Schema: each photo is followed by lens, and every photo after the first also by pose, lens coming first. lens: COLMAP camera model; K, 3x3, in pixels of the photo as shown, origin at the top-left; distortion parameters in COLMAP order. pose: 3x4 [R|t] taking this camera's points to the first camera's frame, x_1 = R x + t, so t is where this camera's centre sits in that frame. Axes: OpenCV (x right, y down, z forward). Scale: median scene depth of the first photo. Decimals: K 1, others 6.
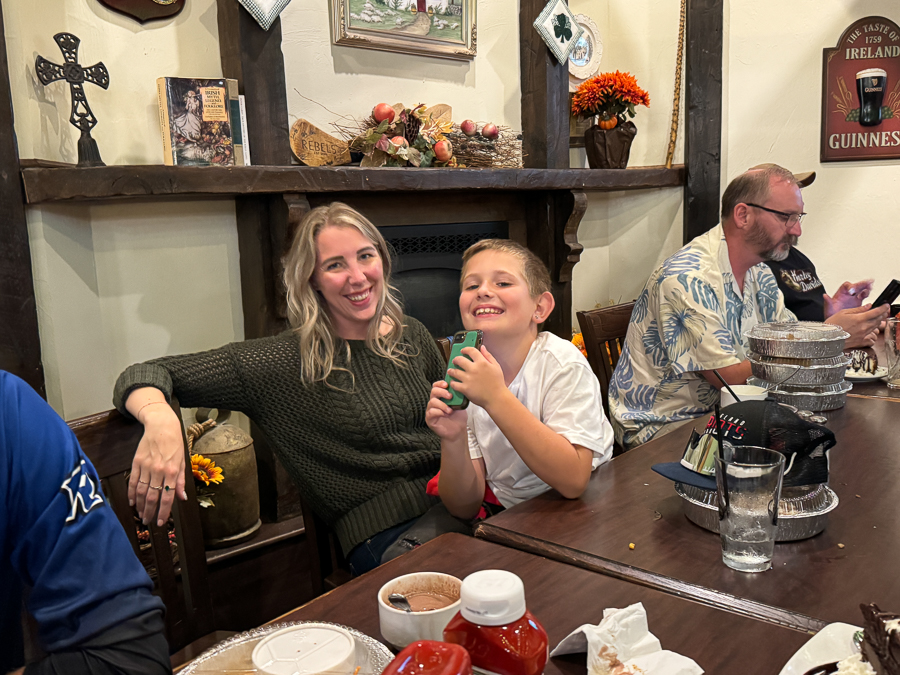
lens RADIAL K [[822.5, 0, 450.0], [0, 822.5, 337.5], [0, 0, 1]] dist [0.079600, -0.151975]
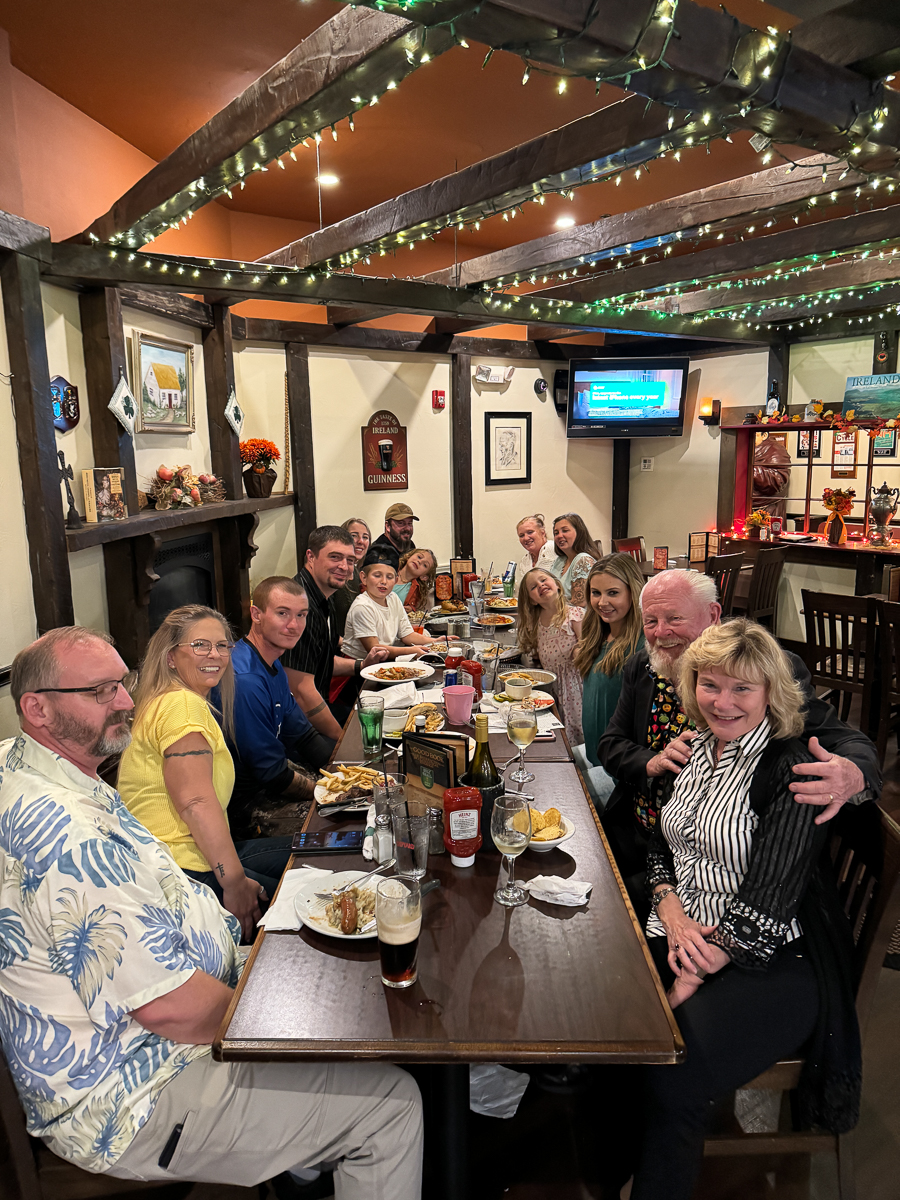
lens RADIAL K [[854.7, 0, 450.0], [0, 854.7, 600.0], [0, 0, 1]] dist [0.100318, -0.001817]
pose [[0.769588, -0.089875, 0.632185, -0.670783], [0.082774, 0.995733, 0.040794, -0.044488], [-0.633153, 0.020934, 0.773743, -0.594674]]
